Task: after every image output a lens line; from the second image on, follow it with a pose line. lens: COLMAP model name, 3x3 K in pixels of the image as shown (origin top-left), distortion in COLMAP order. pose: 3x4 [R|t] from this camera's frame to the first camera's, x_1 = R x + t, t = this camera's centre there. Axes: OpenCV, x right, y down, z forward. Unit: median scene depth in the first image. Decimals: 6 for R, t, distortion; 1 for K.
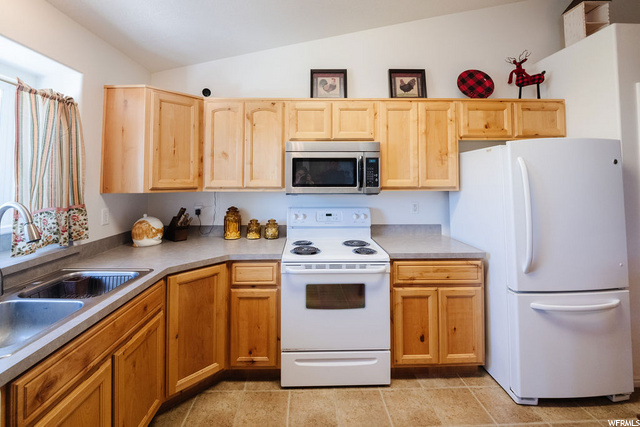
lens RADIAL K [[270.7, 0, 313.1], [0, 270.7, 171.2], [0, 0, 1]] dist [0.002095, -0.011913]
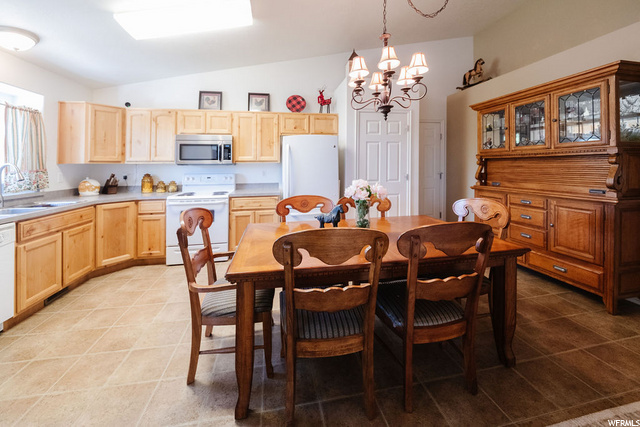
lens RADIAL K [[239.3, 0, 316.5], [0, 239.3, 161.2], [0, 0, 1]] dist [-0.000920, -0.010110]
pose [[0.987685, -0.004897, 0.156381, 0.548682], [0.003052, 0.999923, 0.012034, 0.045853], [-0.156428, -0.011409, 0.987624, -0.664415]]
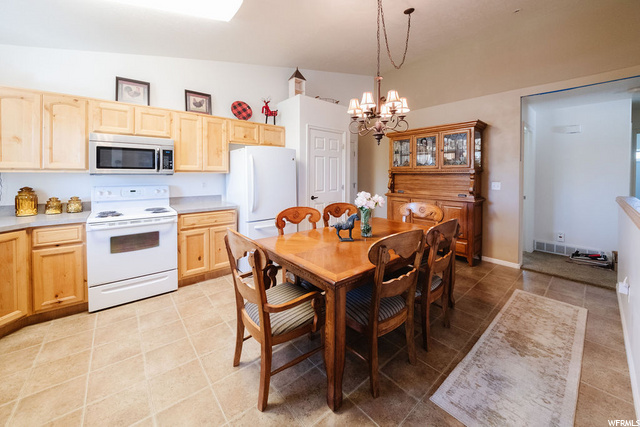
lens RADIAL K [[236.3, 0, 316.5], [0, 236.3, 178.6], [0, 0, 1]] dist [-0.024217, 0.000005]
pose [[0.777411, -0.005588, 0.628968, 0.044455], [-0.027170, 0.998729, 0.042455, 0.029283], [-0.628406, -0.050094, 0.776271, -0.504904]]
